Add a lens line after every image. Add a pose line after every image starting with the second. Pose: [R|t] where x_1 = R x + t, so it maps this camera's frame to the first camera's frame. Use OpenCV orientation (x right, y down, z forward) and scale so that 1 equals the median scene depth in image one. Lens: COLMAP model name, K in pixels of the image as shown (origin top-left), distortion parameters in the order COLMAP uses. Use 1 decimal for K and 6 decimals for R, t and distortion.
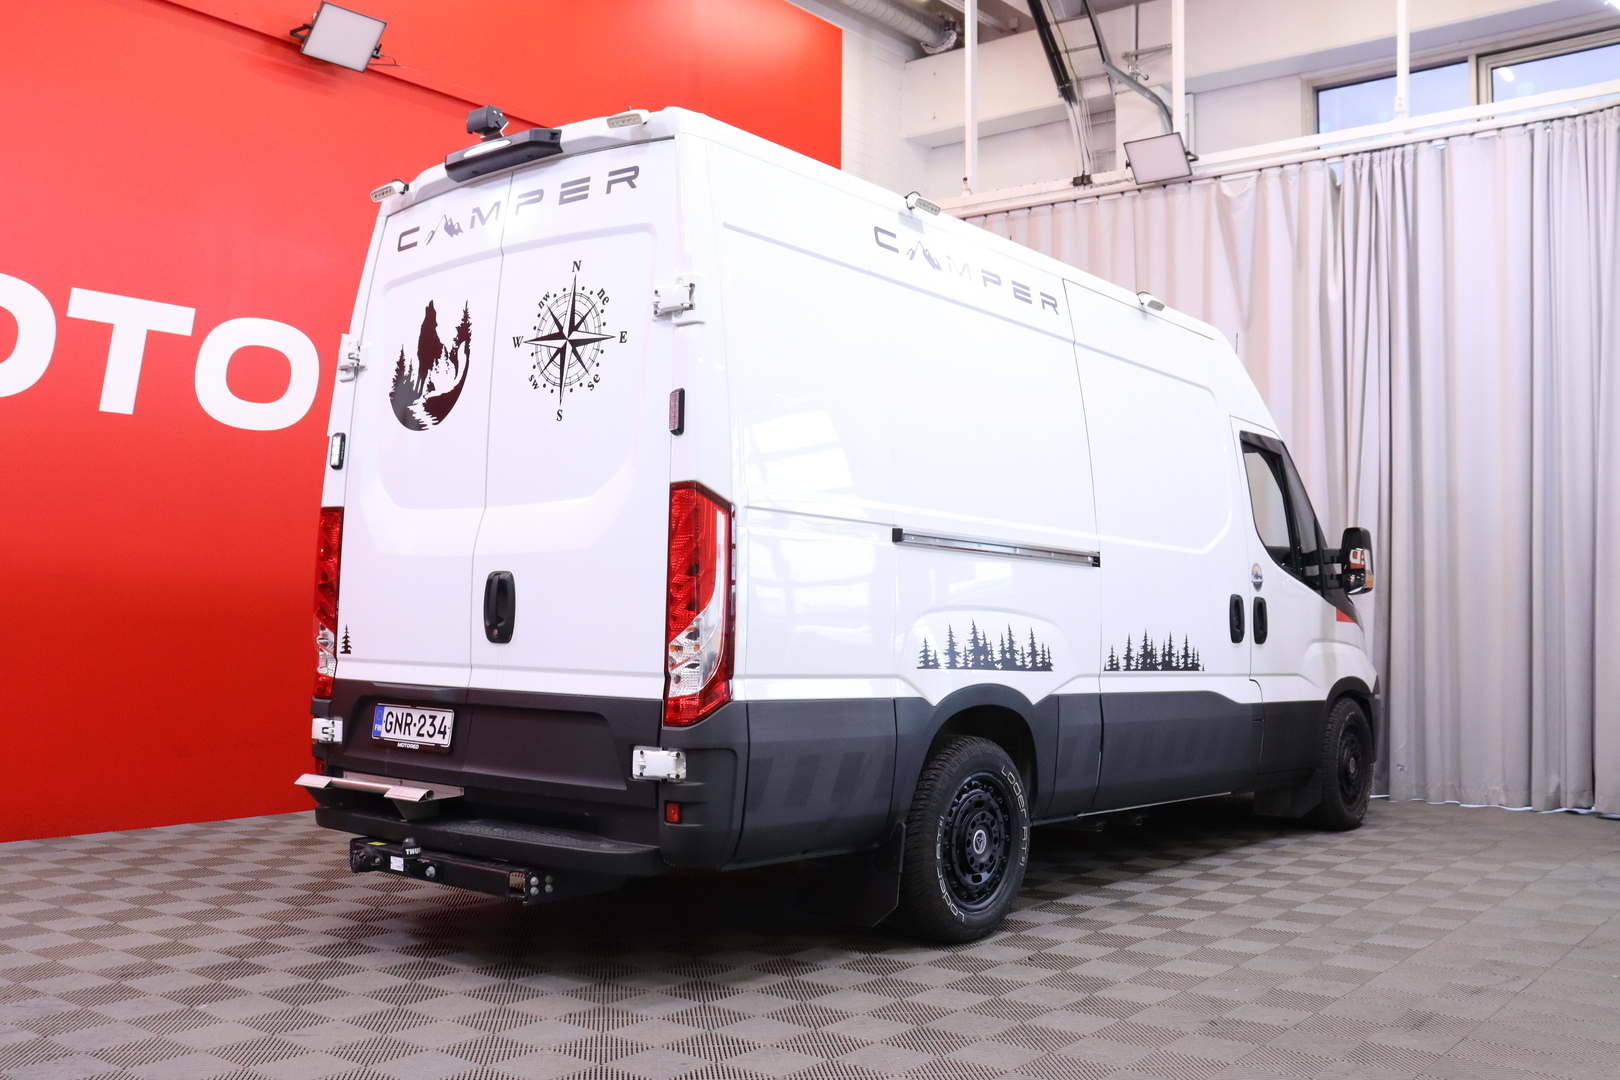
lens RADIAL K [[1443.8, 0, 800.5], [0, 1443.8, 544.0], [0, 0, 1]] dist [-0.046879, 0.014010]
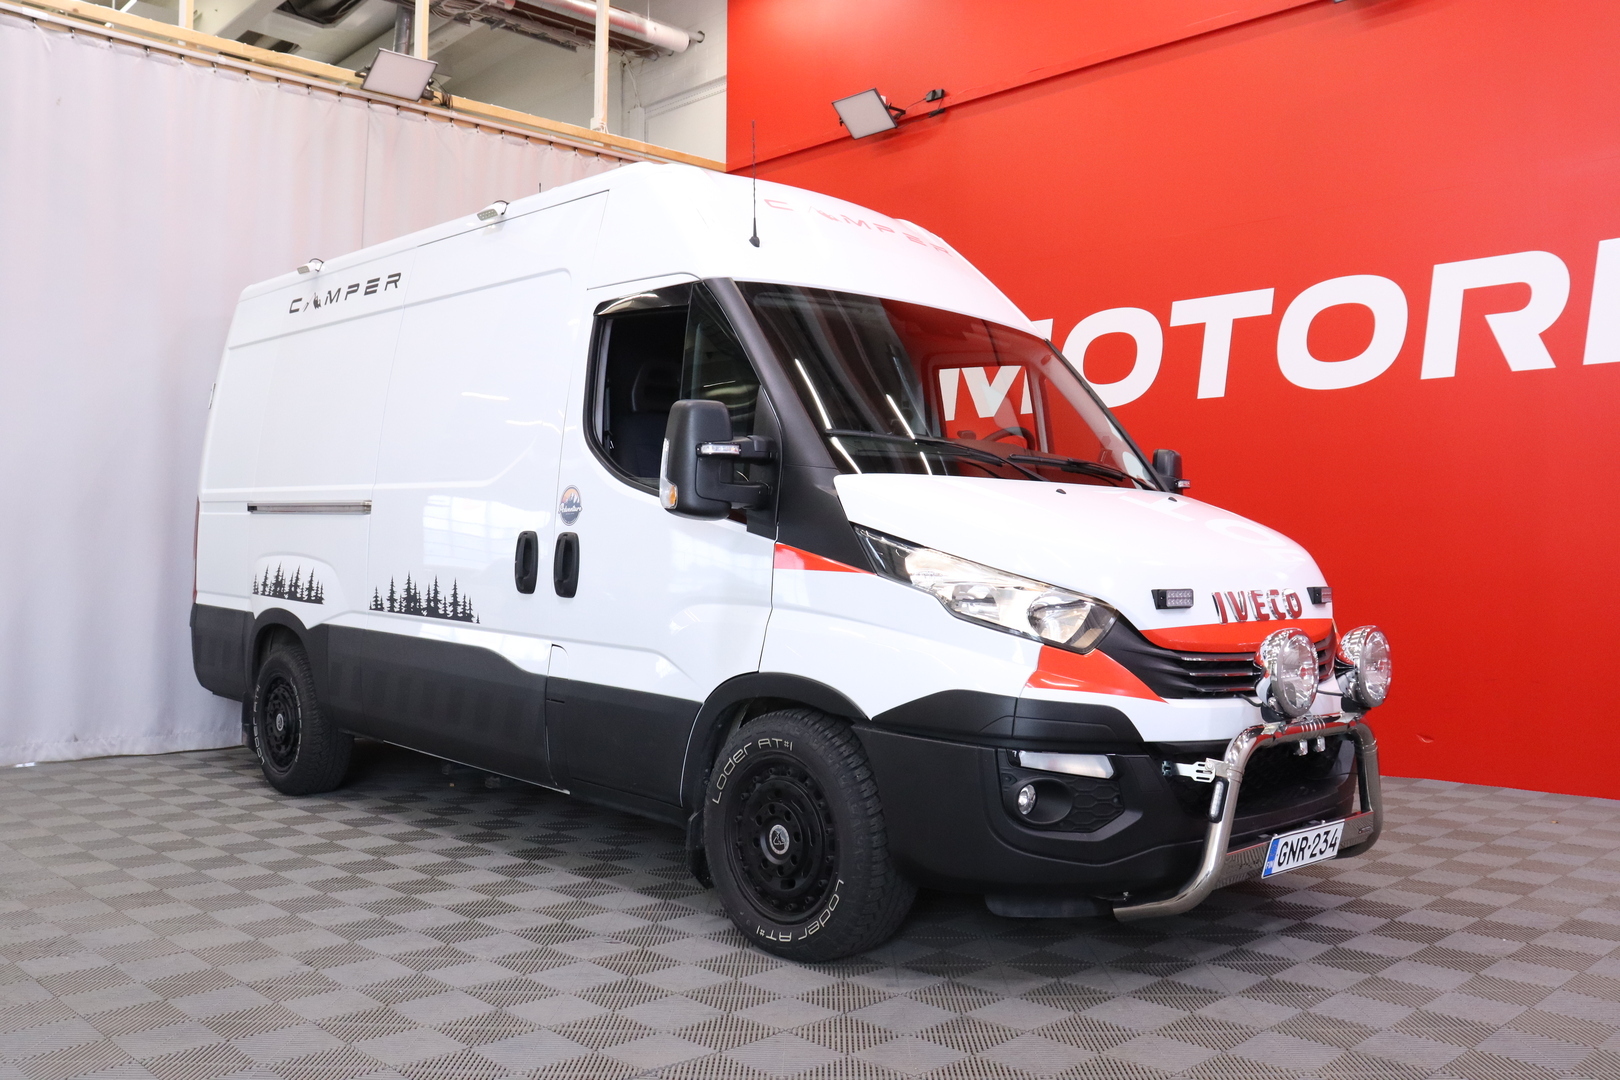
lens RADIAL K [[1393.6, 0, 802.9], [0, 1393.6, 534.1], [0, 0, 1]] dist [-0.035268, 0.014141]
pose [[-0.128878, -0.031159, -0.991171, 1.143430], [0.038332, 0.998603, -0.036377, 0.077517], [0.990919, -0.042681, -0.127504, 1.380898]]
